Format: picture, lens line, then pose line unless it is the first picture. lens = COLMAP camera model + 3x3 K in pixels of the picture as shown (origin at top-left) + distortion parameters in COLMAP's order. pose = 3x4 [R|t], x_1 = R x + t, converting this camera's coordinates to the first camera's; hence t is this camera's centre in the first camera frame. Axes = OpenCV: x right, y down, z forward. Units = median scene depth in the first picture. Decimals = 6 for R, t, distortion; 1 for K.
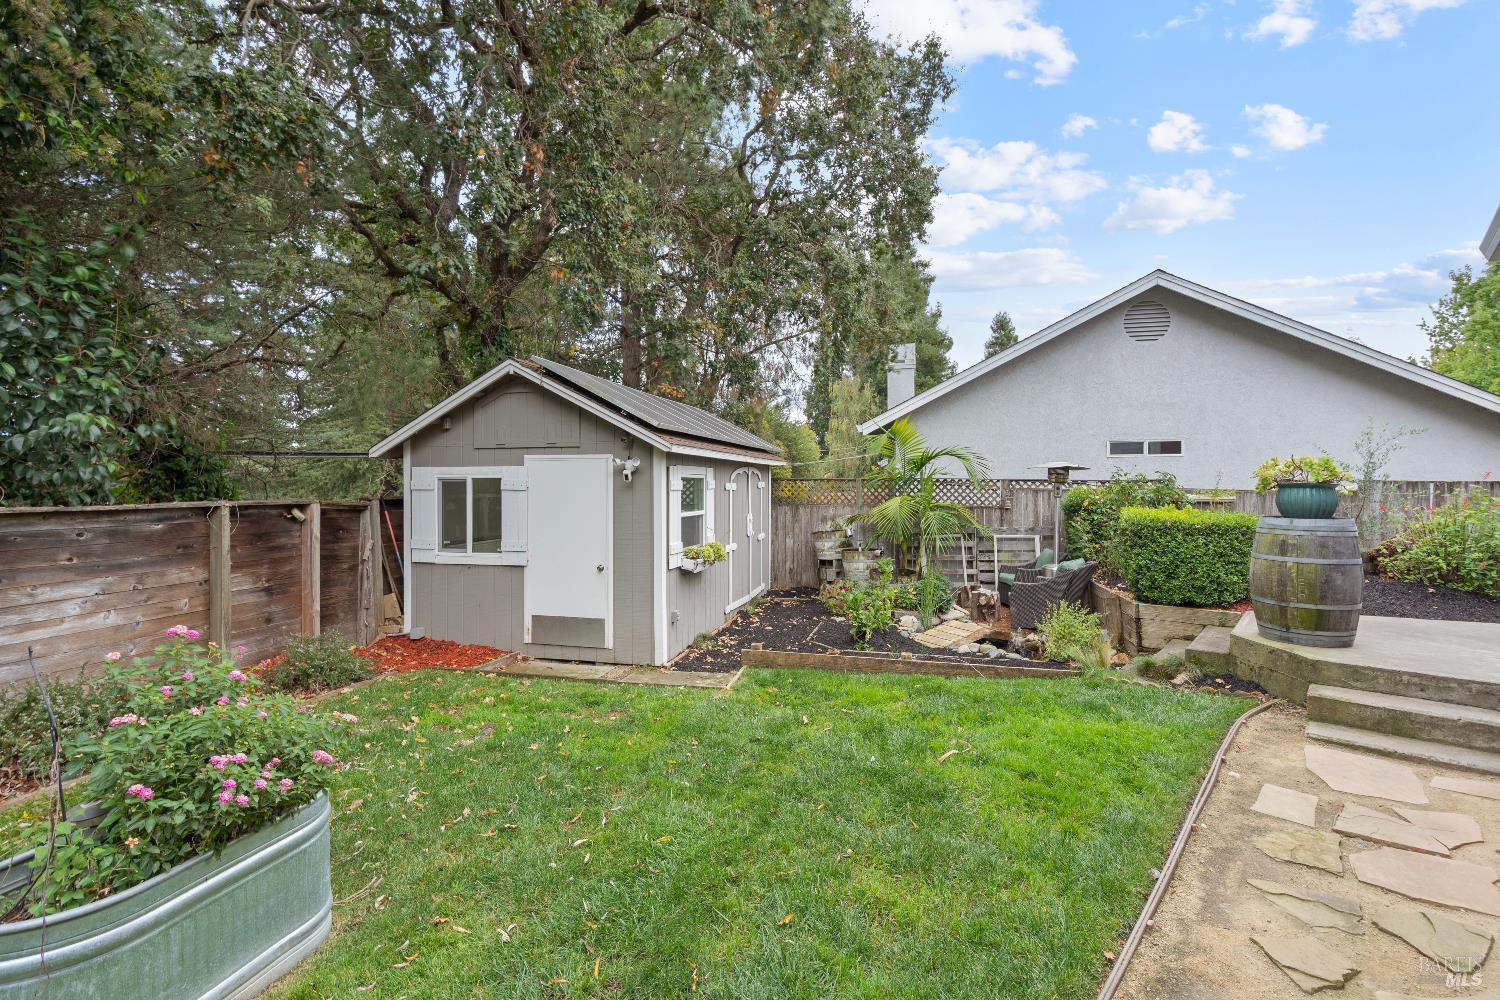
lens RADIAL K [[690.2, 0, 750.6], [0, 690.2, 493.7], [0, 0, 1]] dist [-0.002468, 0.001804]
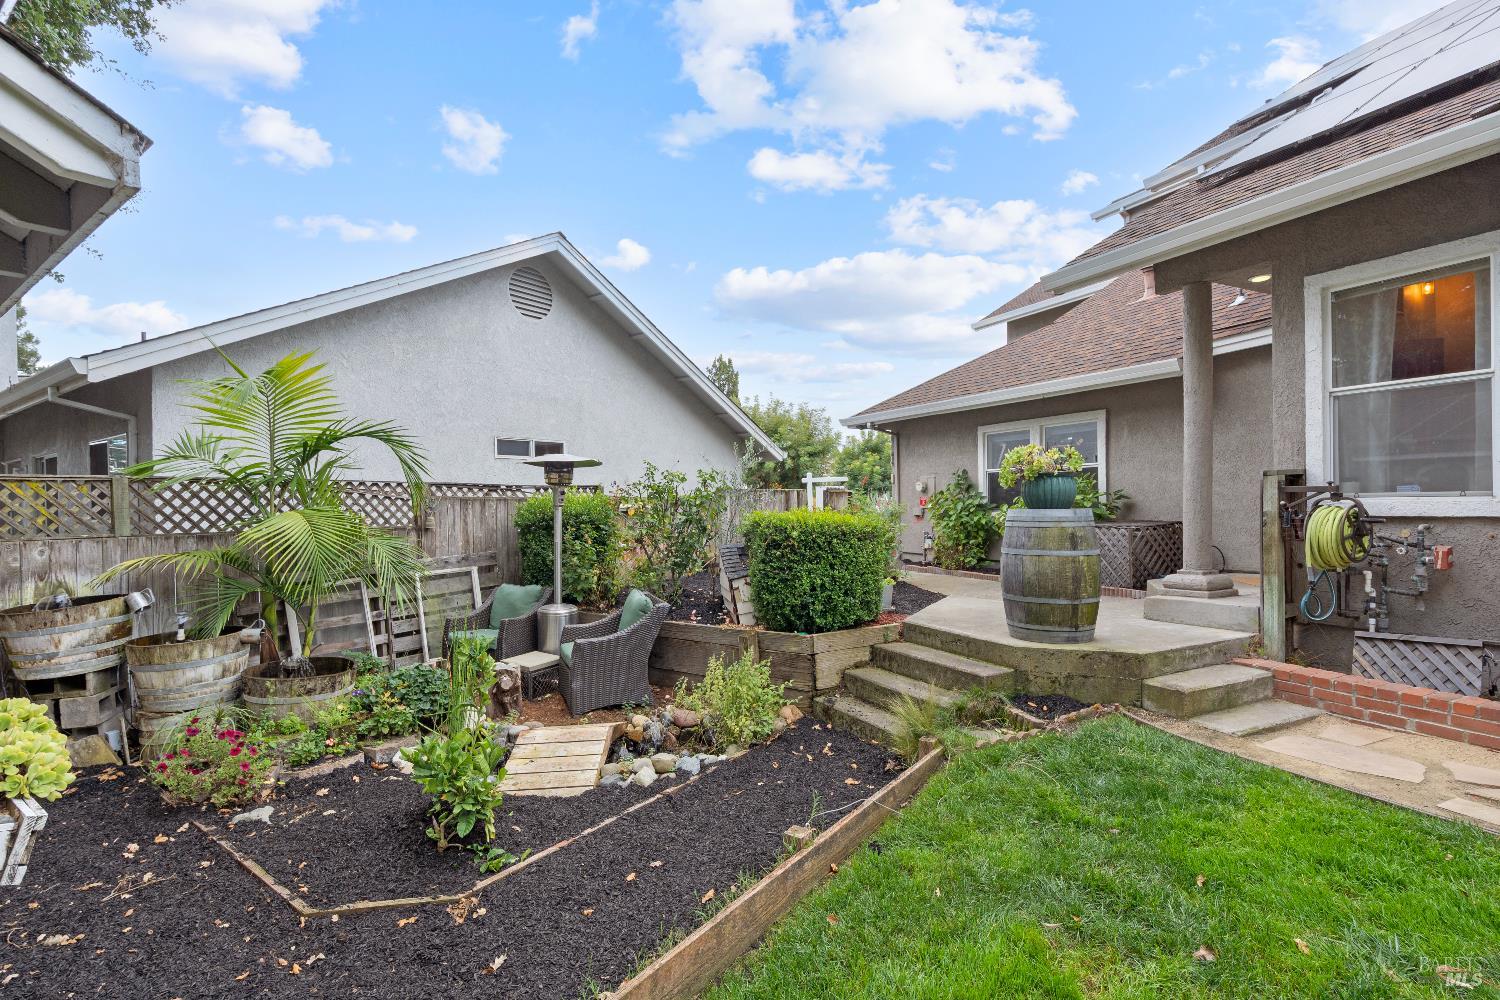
lens RADIAL K [[720.8, 0, 750.2], [0, 720.8, 507.5], [0, 0, 1]] dist [-0.003858, -0.000080]
pose [[0.371790, -0.015038, 0.928195, -0.131350], [0.029369, 0.999559, 0.004431, 0.007503], [-0.927852, 0.025613, 0.372068, 0.483307]]
